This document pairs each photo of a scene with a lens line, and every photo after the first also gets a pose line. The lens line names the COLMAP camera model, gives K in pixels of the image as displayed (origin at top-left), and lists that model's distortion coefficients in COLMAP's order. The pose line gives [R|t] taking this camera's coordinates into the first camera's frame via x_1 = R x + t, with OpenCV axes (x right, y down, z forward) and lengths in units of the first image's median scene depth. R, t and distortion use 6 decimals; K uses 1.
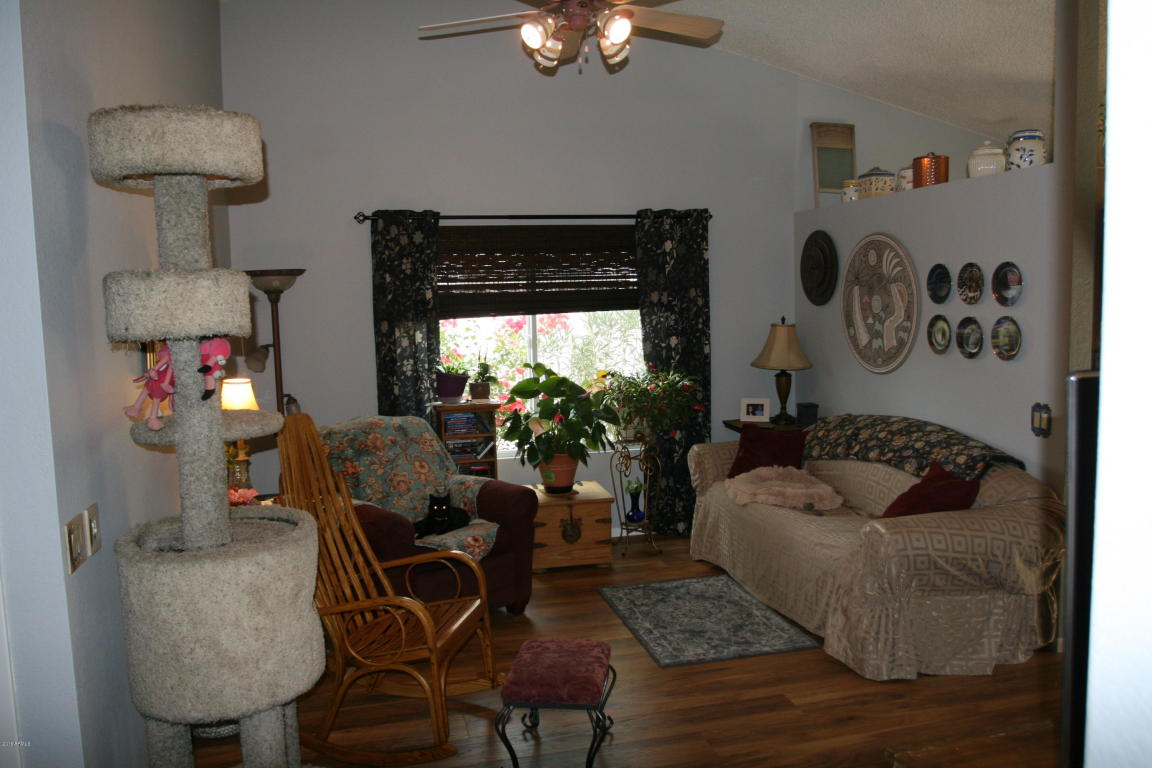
lens RADIAL K [[906.1, 0, 581.6], [0, 906.1, 386.1], [0, 0, 1]] dist [-0.085472, 0.052969]
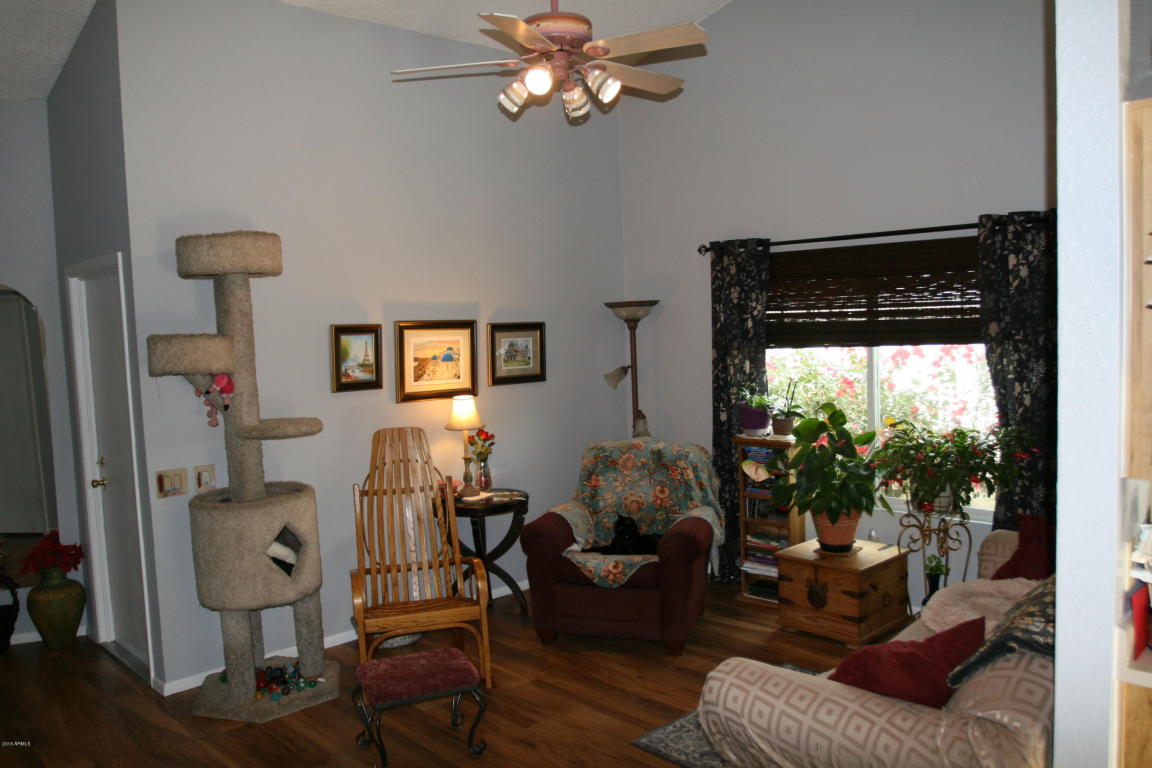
lens RADIAL K [[906.1, 0, 579.7], [0, 906.1, 392.9], [0, 0, 1]] dist [-0.085472, 0.052969]
pose [[0.498250, 0.077604, -0.863553, 0.591371], [-0.066119, 0.996487, 0.051401, -0.063830], [0.864508, 0.031487, 0.501631, 0.342104]]
